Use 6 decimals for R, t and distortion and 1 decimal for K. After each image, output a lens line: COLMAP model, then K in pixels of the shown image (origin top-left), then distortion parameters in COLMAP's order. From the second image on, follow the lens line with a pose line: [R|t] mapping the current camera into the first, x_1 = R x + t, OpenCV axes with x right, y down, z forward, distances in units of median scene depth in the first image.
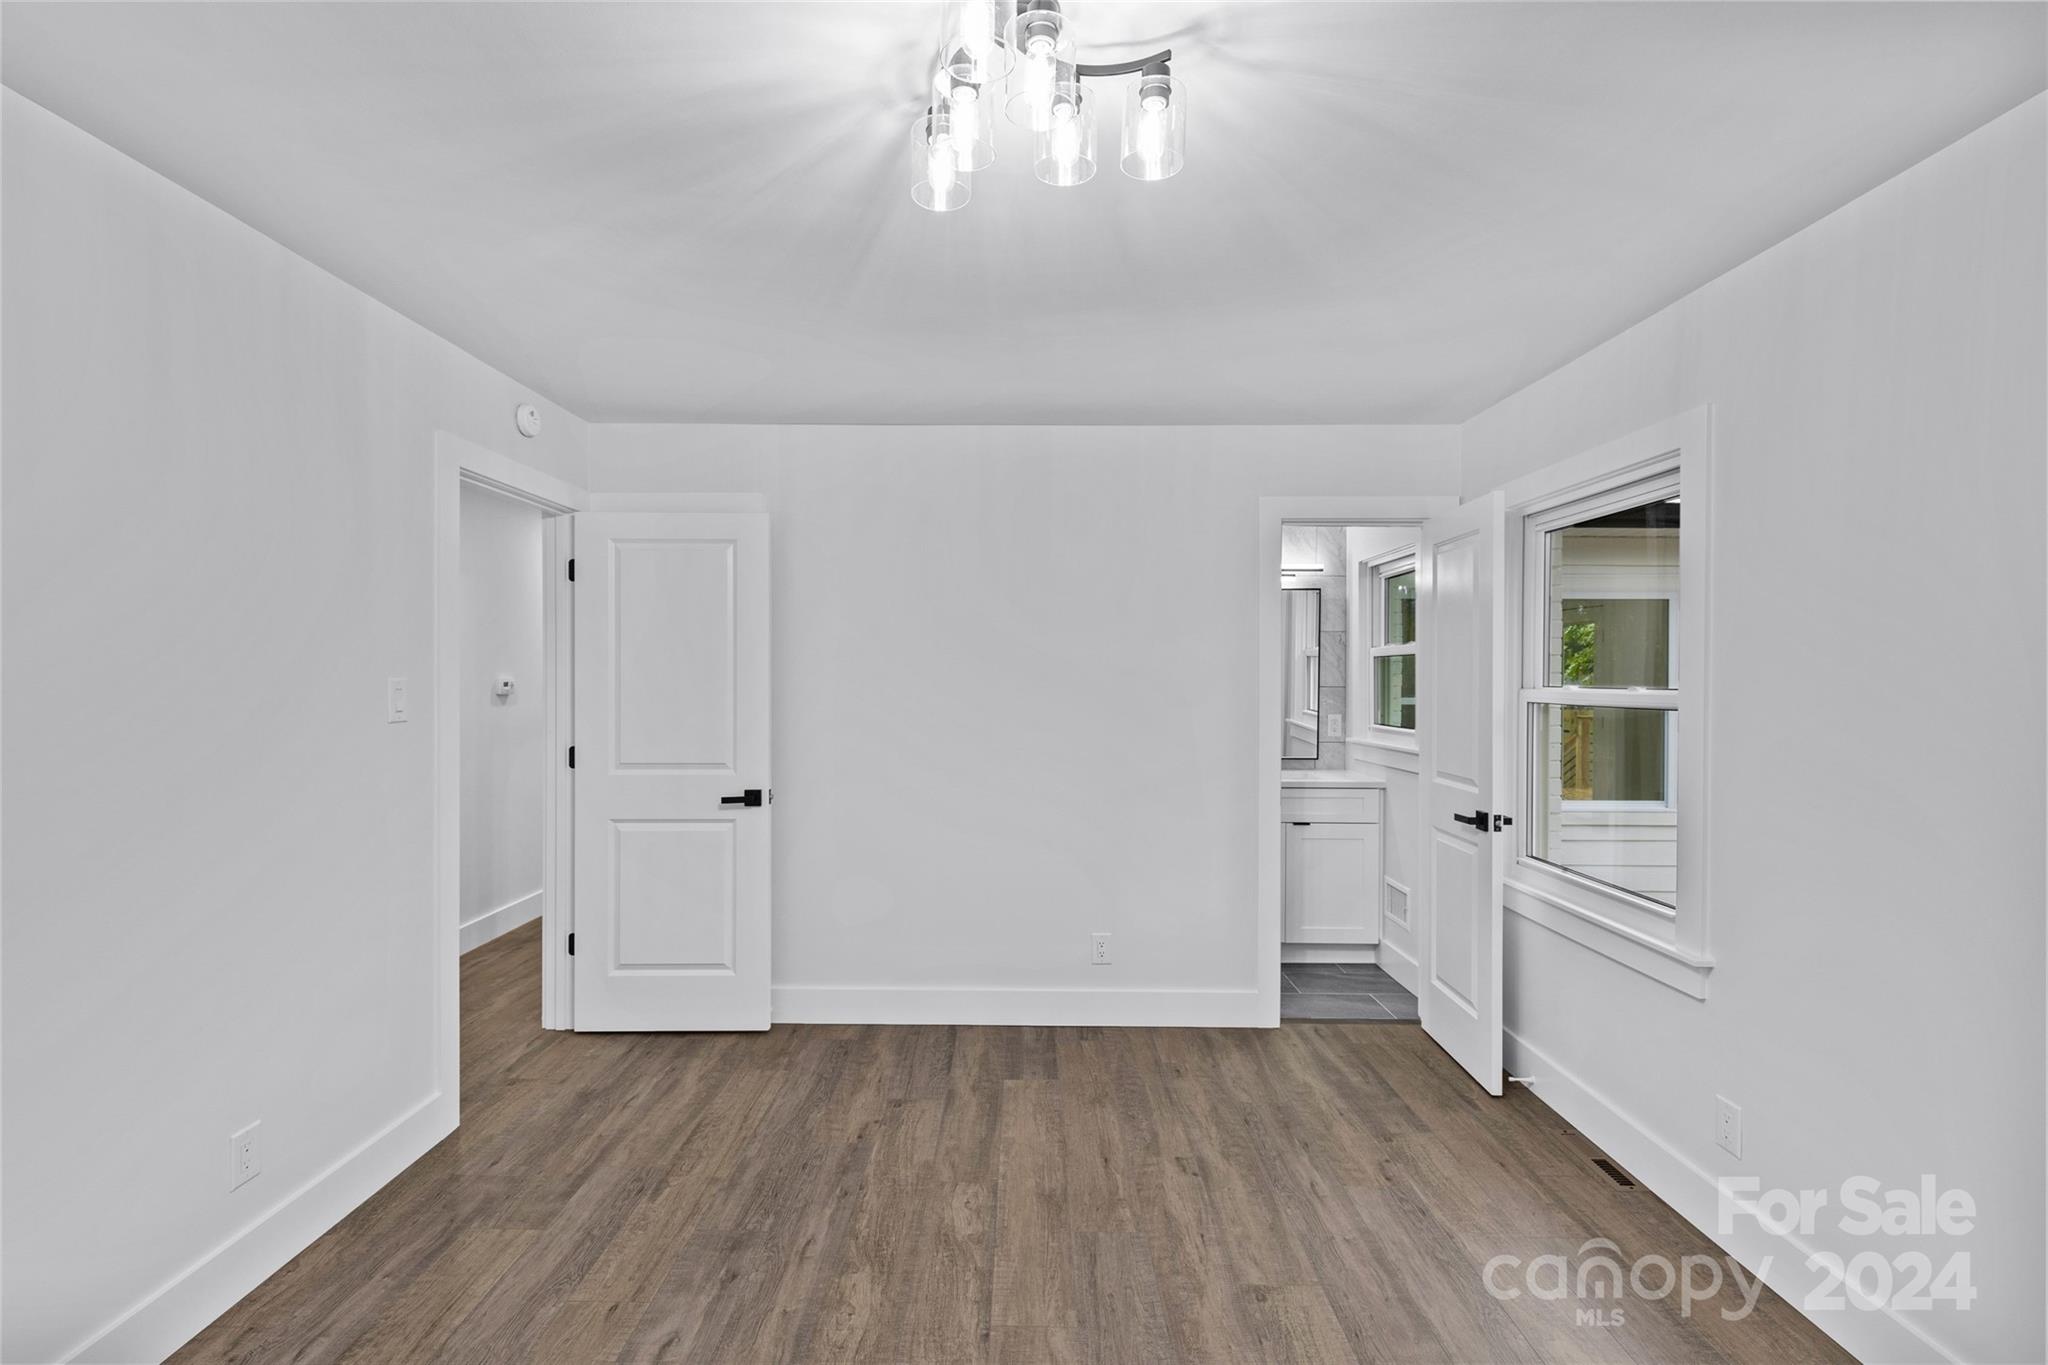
lens RADIAL K [[909.0, 0, 1021.7], [0, 909.0, 683.5], [0, 0, 1]] dist [0.000917, -0.000163]
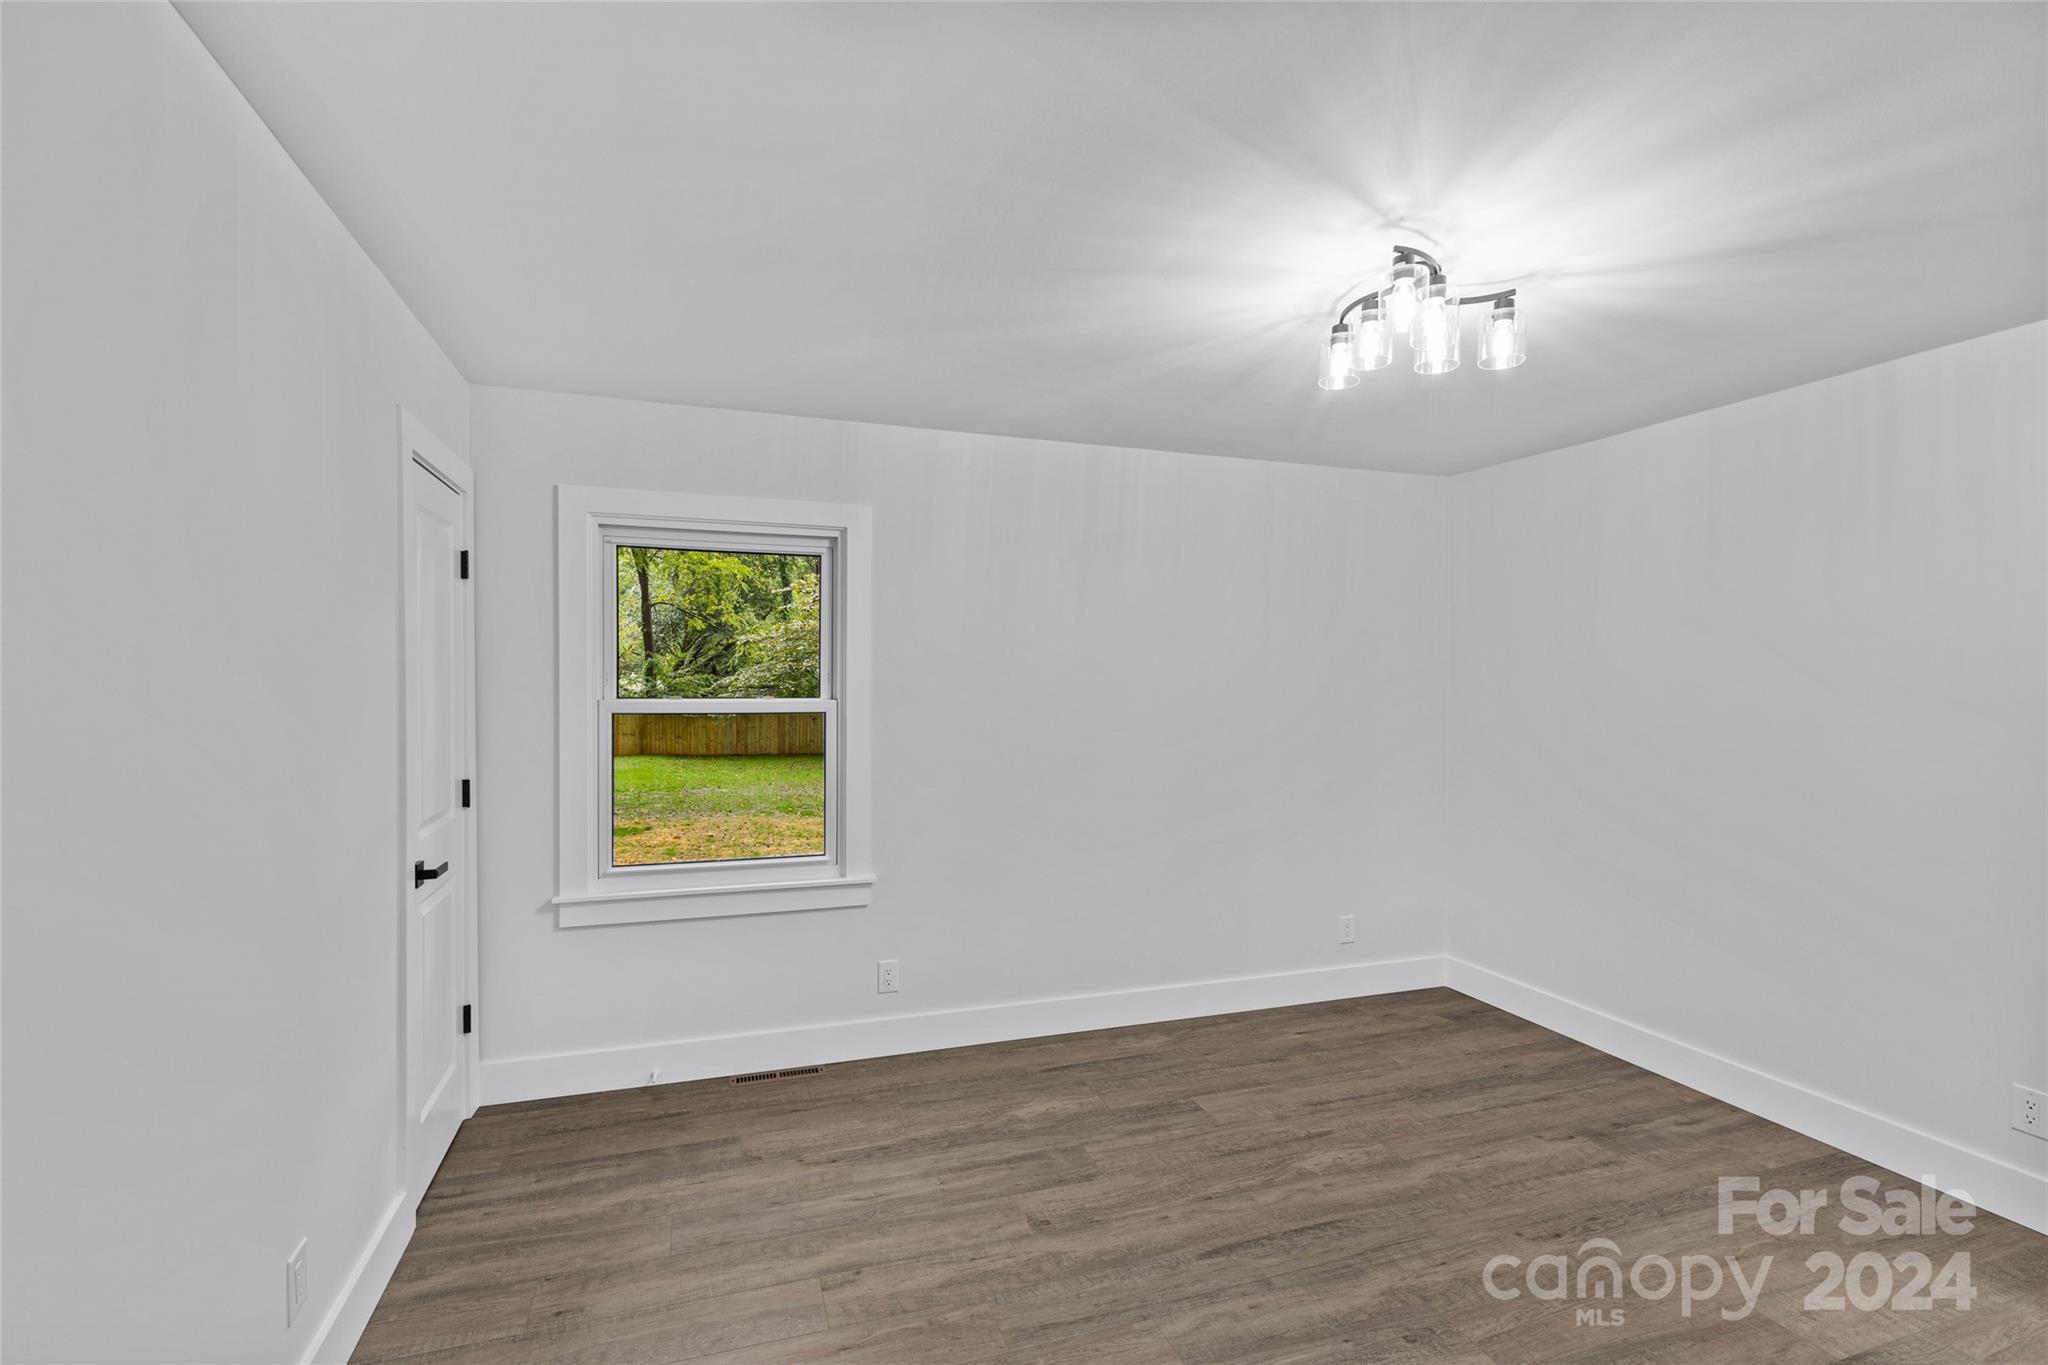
lens RADIAL K [[909.0, 0, 1021.7], [0, 909.0, 683.5], [0, 0, 1]] dist [0.000917, -0.000163]
pose [[-0.327516, -0.011077, 0.944781, -0.684863], [-0.000534, 0.999933, 0.011538, -0.027054], [-0.944846, 0.003274, -0.327500, 1.168185]]
